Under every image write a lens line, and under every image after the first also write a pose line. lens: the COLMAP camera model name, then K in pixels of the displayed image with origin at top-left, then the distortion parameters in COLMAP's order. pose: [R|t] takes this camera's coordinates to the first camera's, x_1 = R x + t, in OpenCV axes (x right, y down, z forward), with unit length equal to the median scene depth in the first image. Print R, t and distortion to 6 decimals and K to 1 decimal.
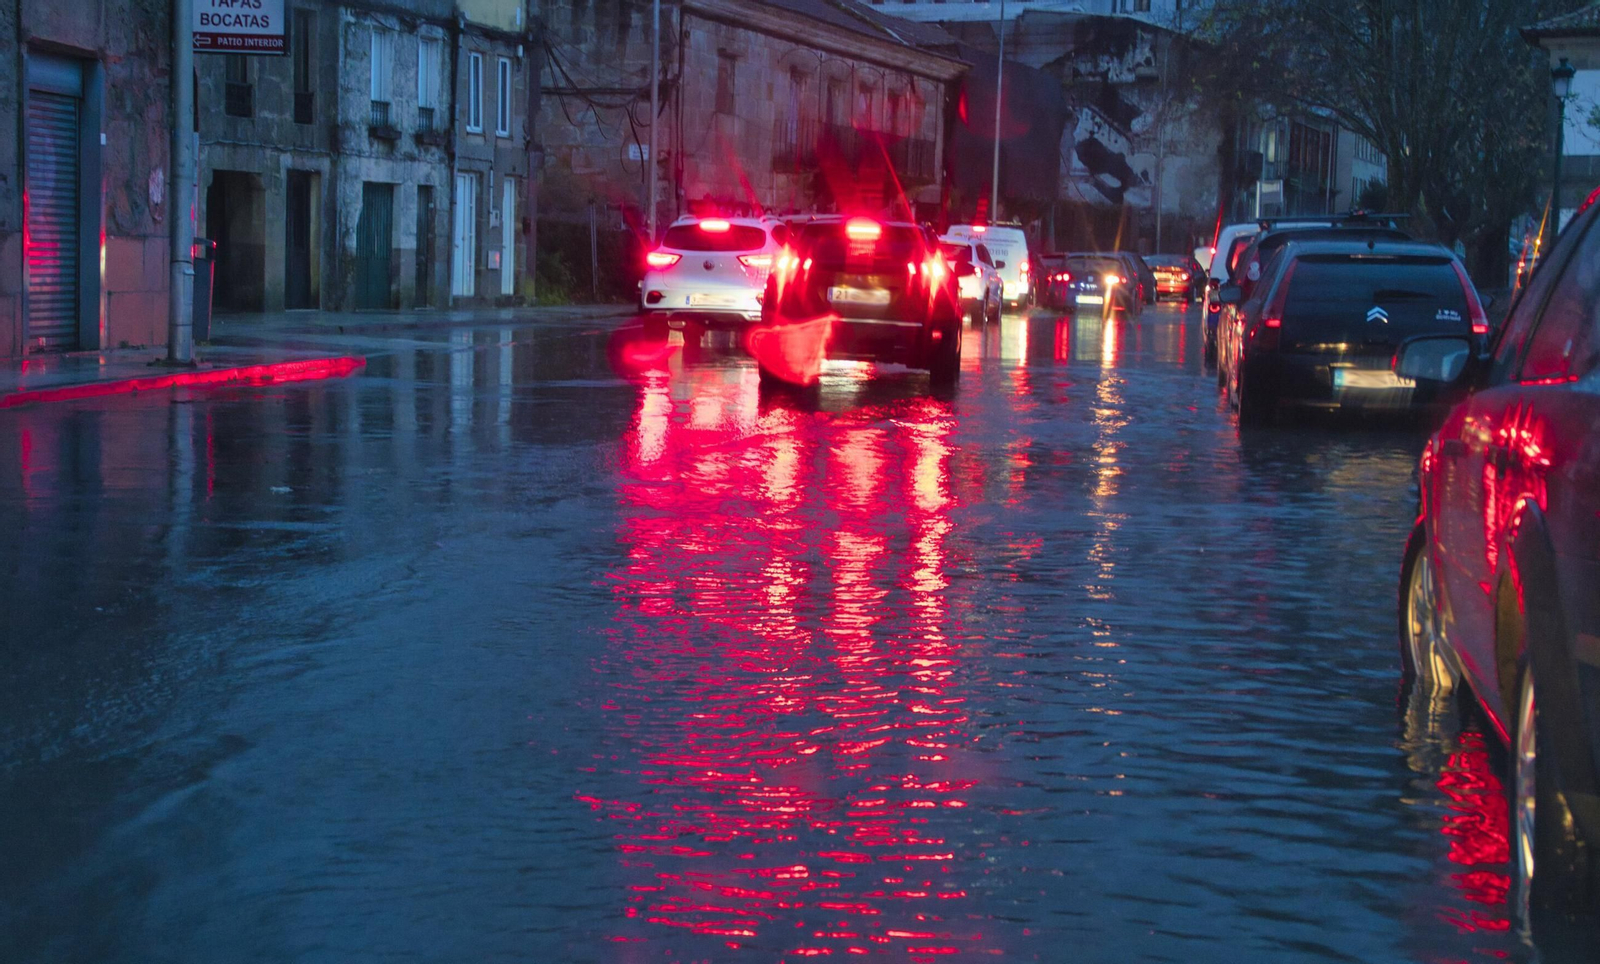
lens RADIAL K [[2900.8, 0, 800.0], [0, 2900.8, 482.0], [0, 0, 1]] dist [0.150010, 0.036948]
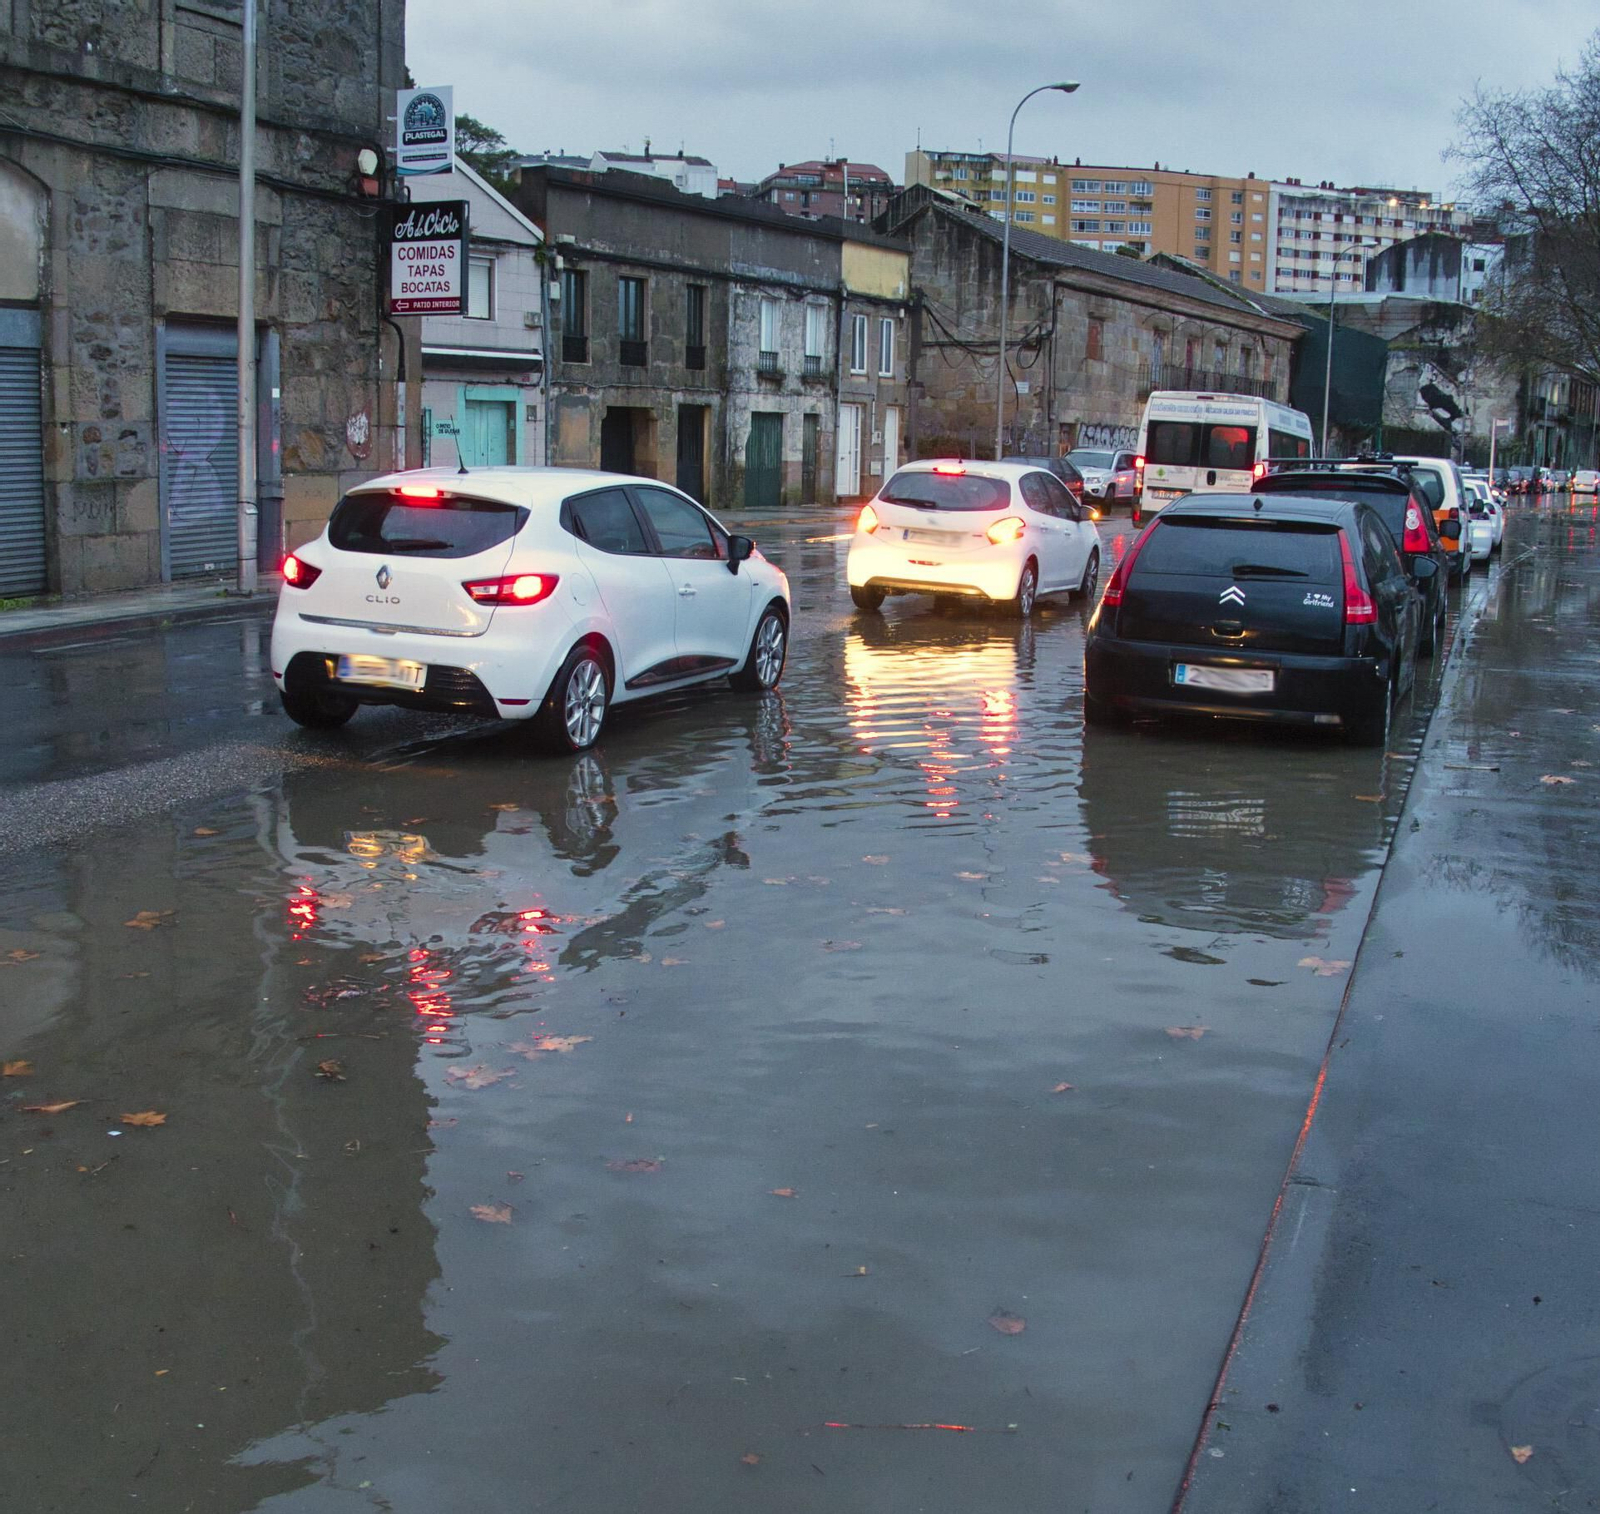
lens RADIAL K [[1725.1, 0, 800.4], [0, 1725.1, 814.7], [0, 0, 1]] dist [-0.196458, 0.034731]
pose [[0.959769, 0.056444, -0.275059, 0.092947], [-0.019478, 0.990611, 0.135316, -0.025199], [0.280114, -0.124515, 0.951857, 0.228061]]
